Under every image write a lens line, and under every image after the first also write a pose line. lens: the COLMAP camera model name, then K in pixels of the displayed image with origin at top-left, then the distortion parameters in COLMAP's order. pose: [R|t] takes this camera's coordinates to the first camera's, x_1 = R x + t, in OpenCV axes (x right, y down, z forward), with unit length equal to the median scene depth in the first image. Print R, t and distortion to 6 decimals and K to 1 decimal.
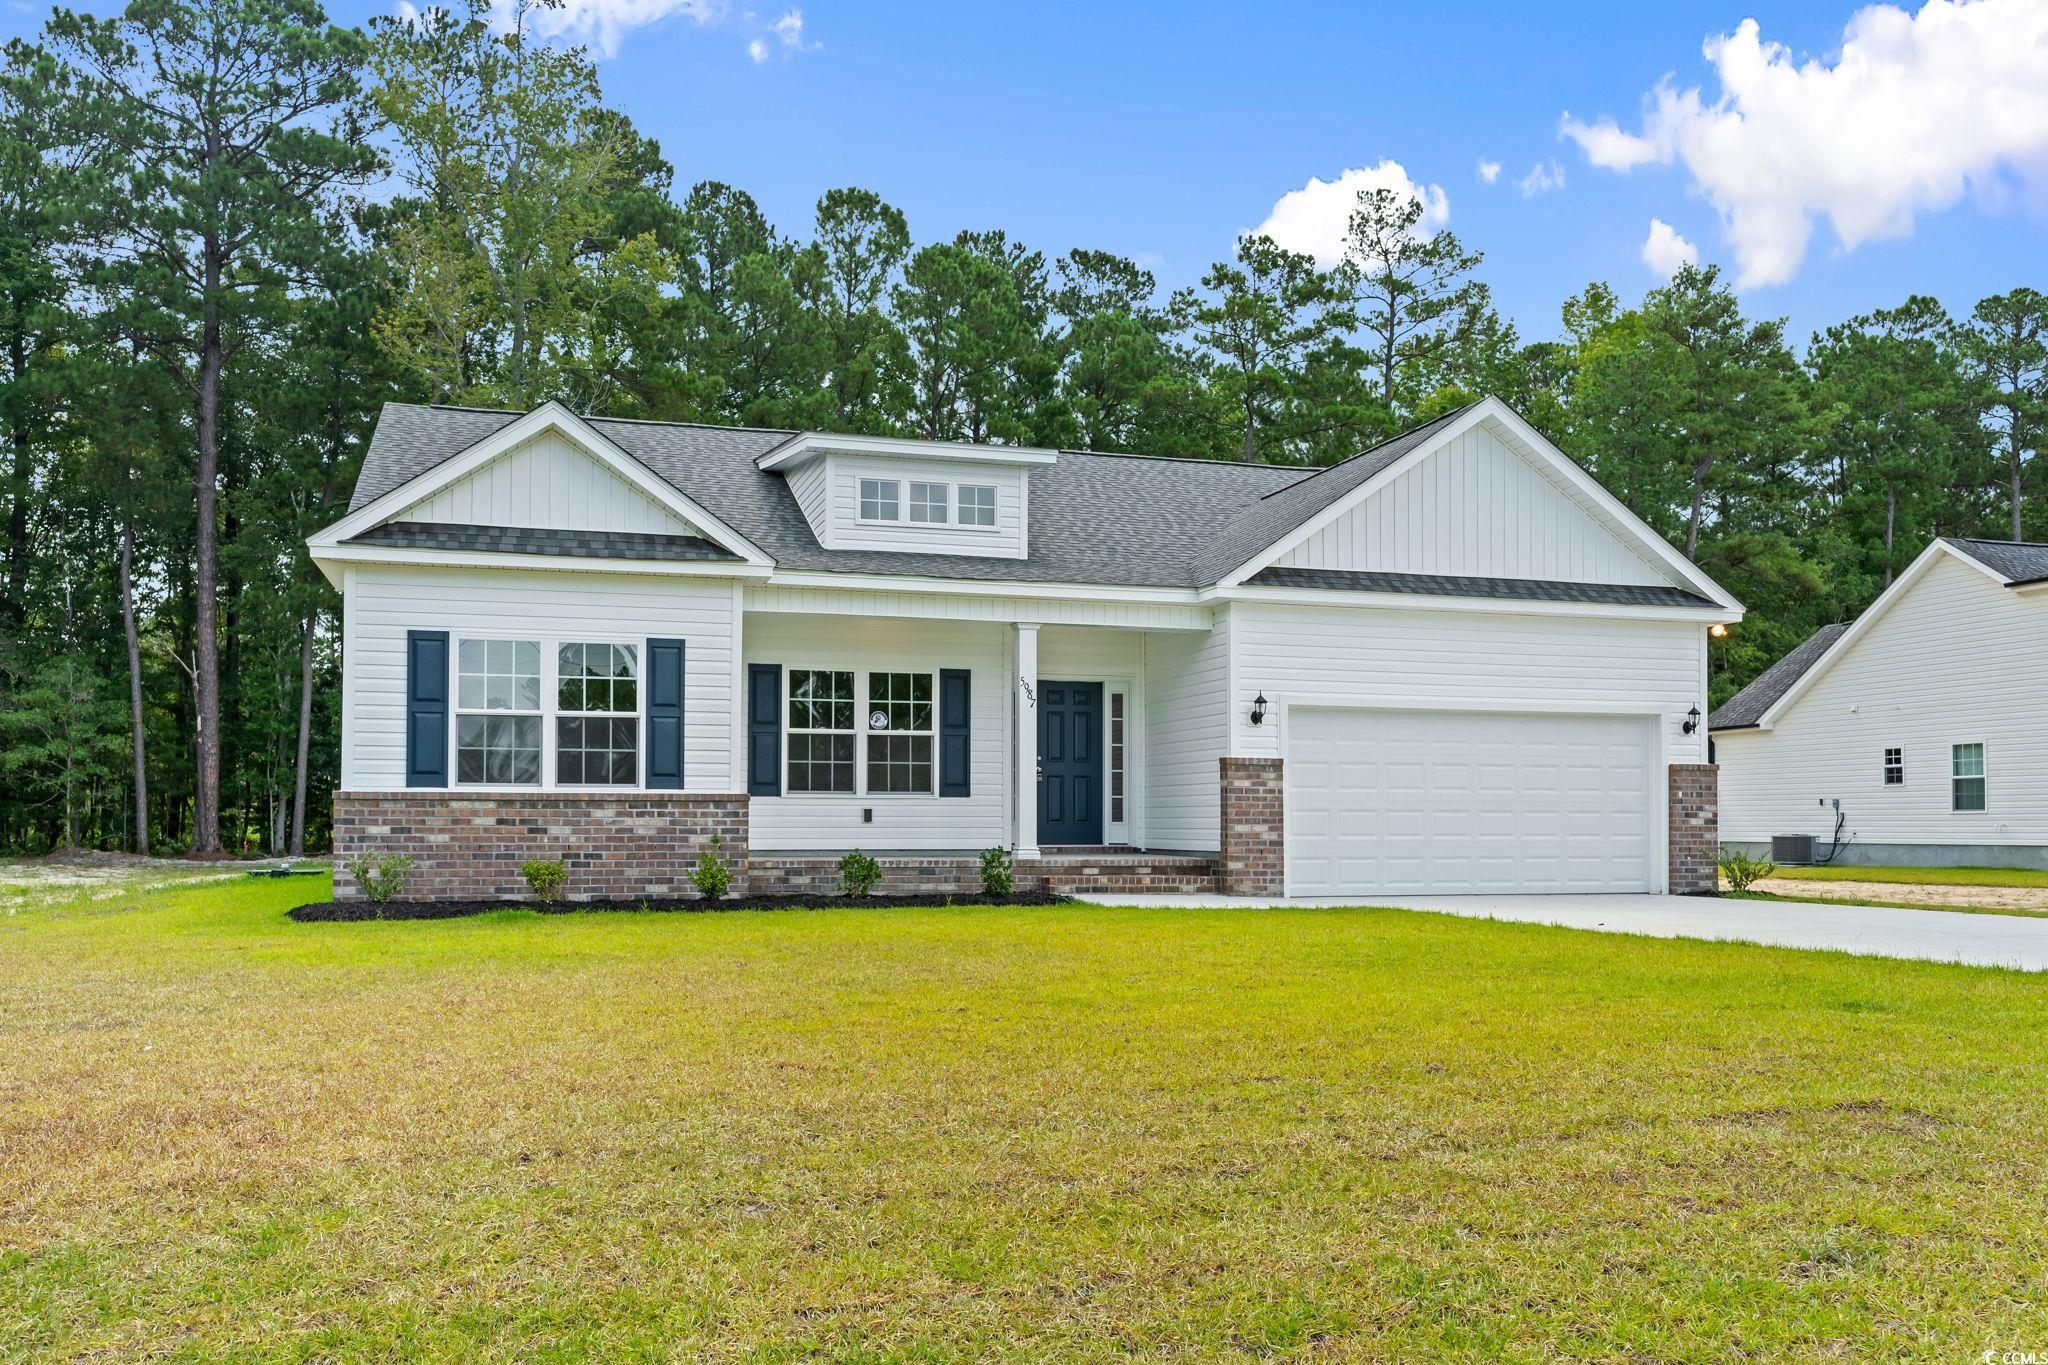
lens RADIAL K [[1584.4, 0, 1008.6], [0, 1584.4, 778.8], [0, 0, 1]] dist [0.000276, 0.006259]
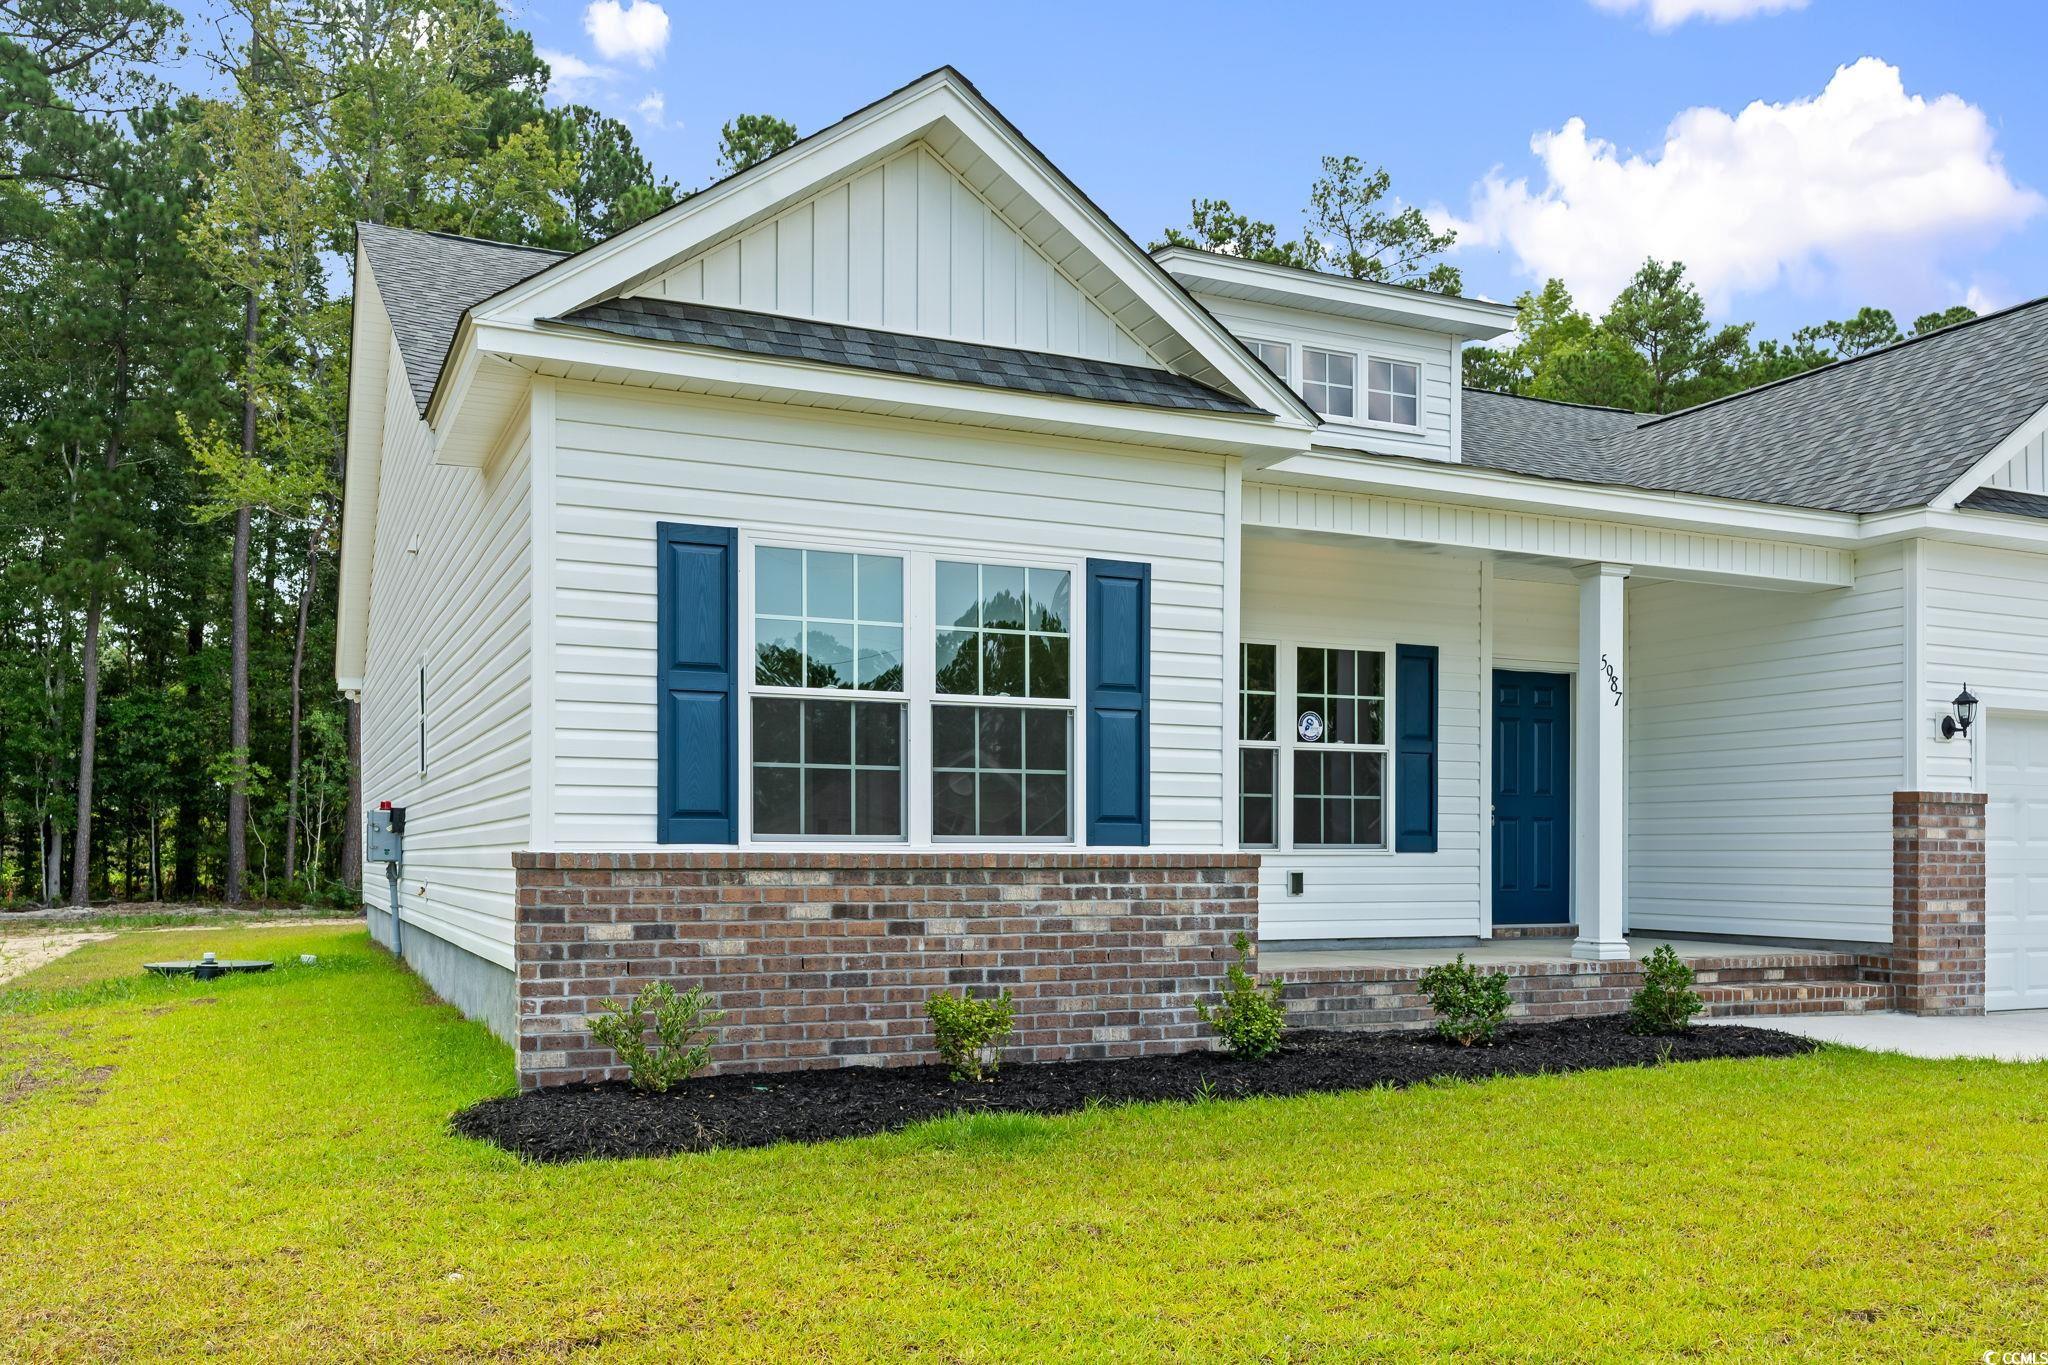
lens RADIAL K [[1621.1, 0, 1018.5], [0, 1621.1, 855.5], [0, 0, 1]] dist [0.002586, 0.001011]
pose [[0.991086, 0.000517, 0.133220, -0.287125], [-0.004299, 0.999596, 0.028102, -0.004664], [-0.133152, -0.028424, 0.990688, 0.416392]]
